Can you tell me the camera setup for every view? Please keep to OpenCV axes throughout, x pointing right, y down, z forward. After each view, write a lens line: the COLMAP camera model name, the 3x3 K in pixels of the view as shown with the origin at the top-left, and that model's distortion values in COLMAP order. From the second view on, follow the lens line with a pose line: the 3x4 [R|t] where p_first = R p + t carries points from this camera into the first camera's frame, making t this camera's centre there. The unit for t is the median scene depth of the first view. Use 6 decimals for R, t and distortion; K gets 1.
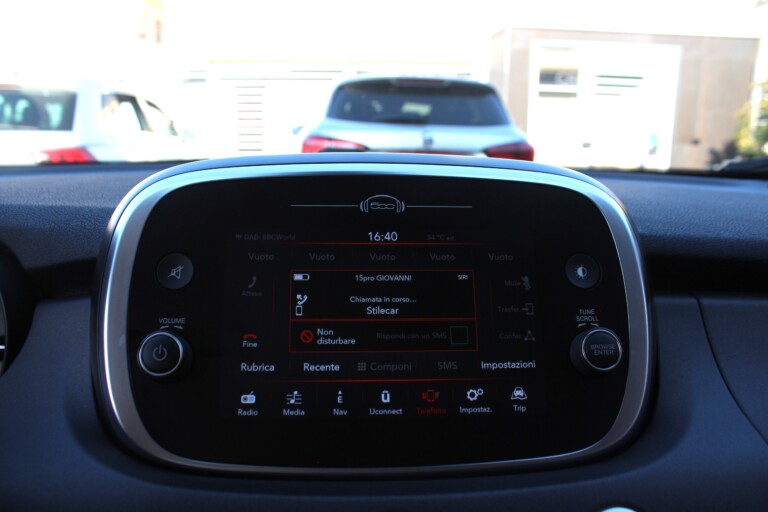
lens RADIAL K [[660.6, 0, 386.5], [0, 660.6, 260.9], [0, 0, 1]] dist [-0.166791, 0.142816]
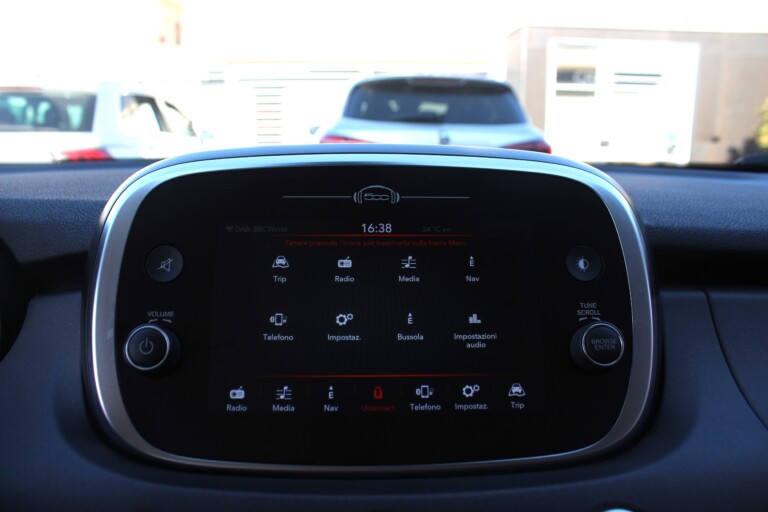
lens RADIAL K [[657.4, 0, 387.4], [0, 657.4, 255.8], [0, 0, 1]] dist [-0.163944, 0.134727]
pose [[0.999568, -0.002152, -0.029326, 0.038310], [0.001916, 0.999966, -0.008044, 0.011686], [0.029343, 0.007984, 0.999538, 0.031634]]
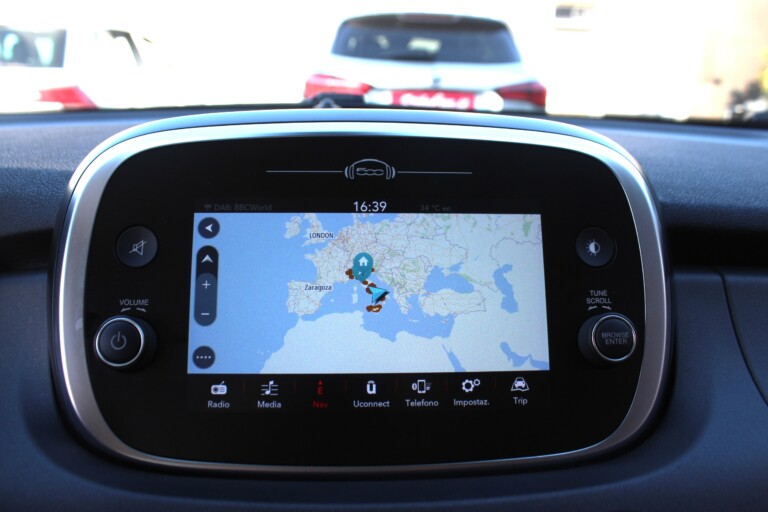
lens RADIAL K [[673.7, 0, 387.6], [0, 673.7, 258.8], [0, 0, 1]] dist [-0.168823, 0.143101]
pose [[0.999932, 0.005899, -0.010038, 0.027183], [-0.005004, 0.996203, 0.086915, -0.045400], [0.010513, -0.086859, 0.996165, 0.093700]]
